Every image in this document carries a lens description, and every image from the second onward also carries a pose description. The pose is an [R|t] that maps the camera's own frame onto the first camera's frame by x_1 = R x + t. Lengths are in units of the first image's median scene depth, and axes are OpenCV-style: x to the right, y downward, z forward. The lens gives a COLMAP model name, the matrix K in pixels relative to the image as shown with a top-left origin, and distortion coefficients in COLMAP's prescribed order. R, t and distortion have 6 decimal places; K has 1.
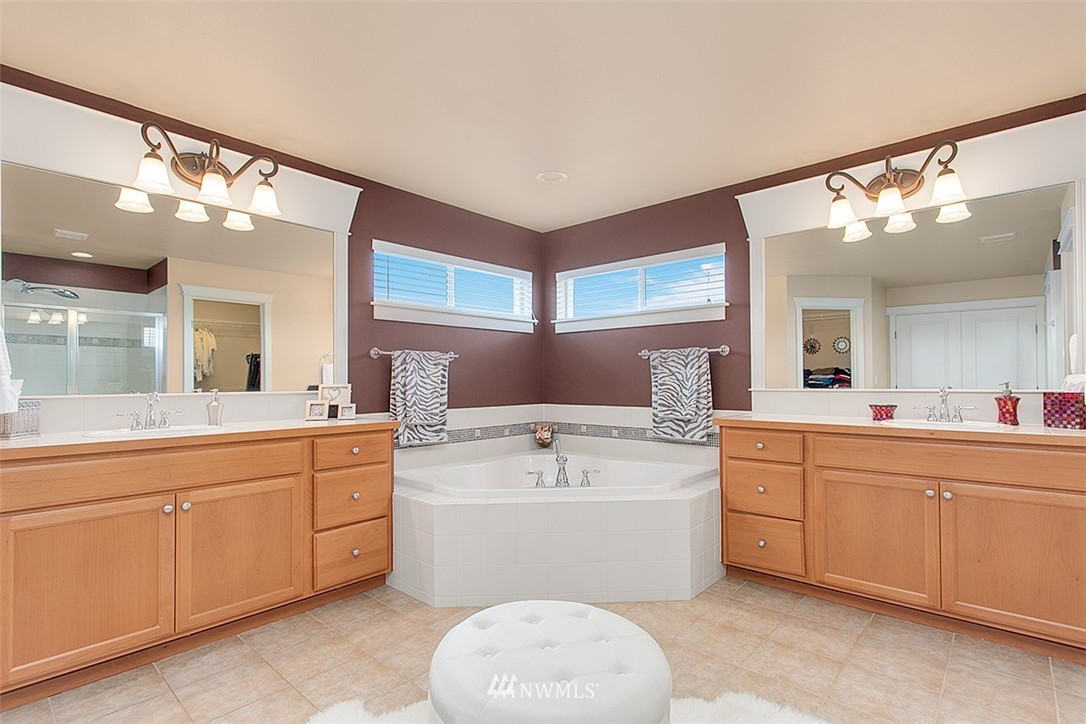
lens RADIAL K [[517.2, 0, 546.3], [0, 517.2, 371.9], [0, 0, 1]] dist [-0.005659, 0.001009]
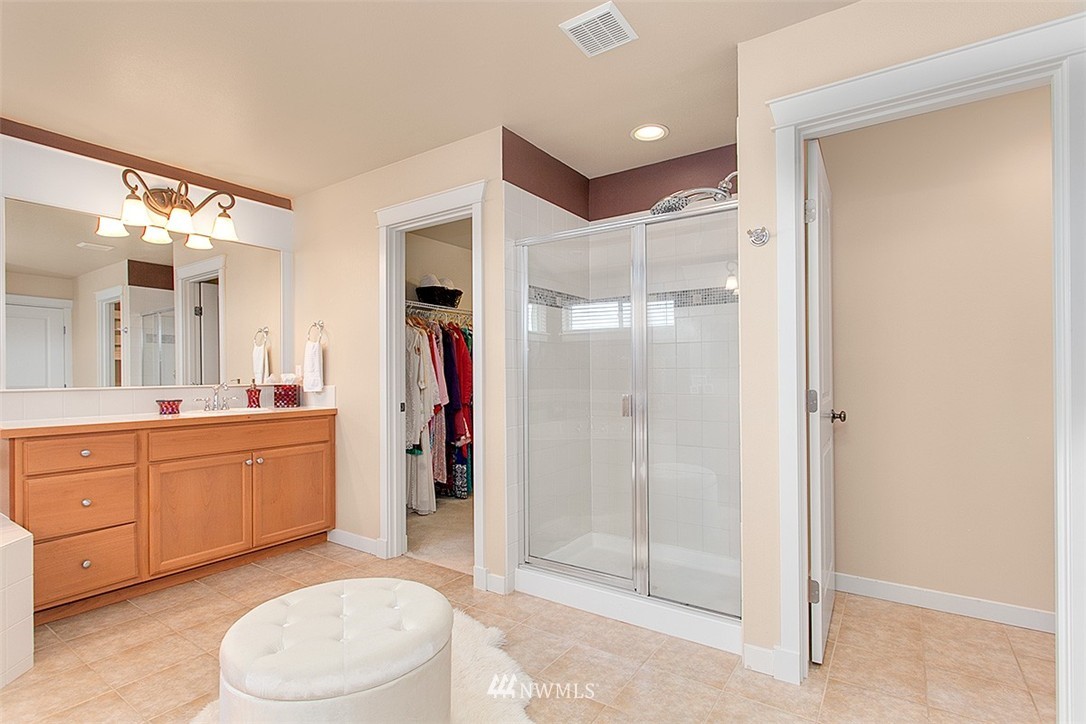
lens RADIAL K [[517.2, 0, 546.3], [0, 517.2, 371.9], [0, 0, 1]] dist [-0.005659, 0.001009]
pose [[-0.126199, 0.008840, 0.991966, -0.588393], [-0.006354, 0.999933, -0.009719, 0.009882], [-0.991985, -0.007530, -0.126134, 0.360768]]
